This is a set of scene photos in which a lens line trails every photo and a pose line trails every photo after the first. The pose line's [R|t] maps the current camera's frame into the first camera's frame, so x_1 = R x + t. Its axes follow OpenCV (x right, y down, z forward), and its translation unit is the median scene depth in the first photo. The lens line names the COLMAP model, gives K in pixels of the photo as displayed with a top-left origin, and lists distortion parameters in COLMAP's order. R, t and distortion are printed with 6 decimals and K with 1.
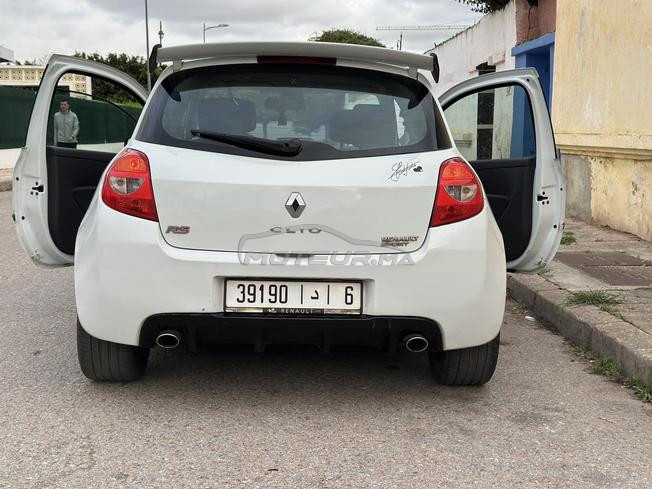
lens RADIAL K [[989.7, 0, 326.0], [0, 989.7, 244.5], [0, 0, 1]] dist [0.022043, -0.023959]
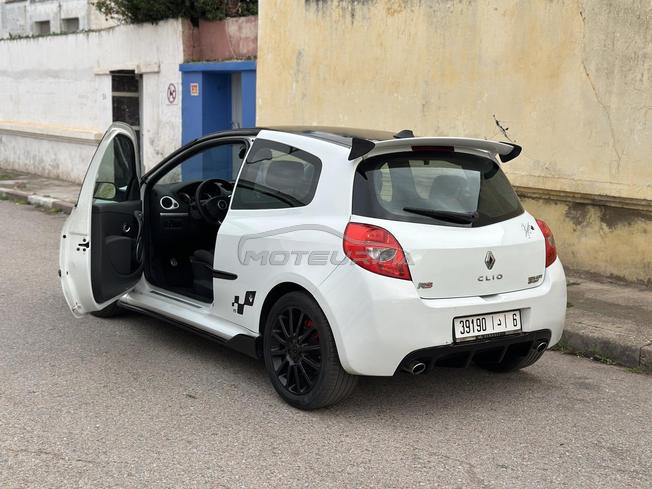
lens RADIAL K [[989.7, 0, 326.0], [0, 989.7, 244.5], [0, 0, 1]] dist [0.022043, -0.023959]
pose [[0.829870, -0.066770, 0.553947, -0.989454], [0.051072, 0.997736, 0.043751, -0.134178], [-0.555615, -0.008016, 0.831401, -0.038025]]
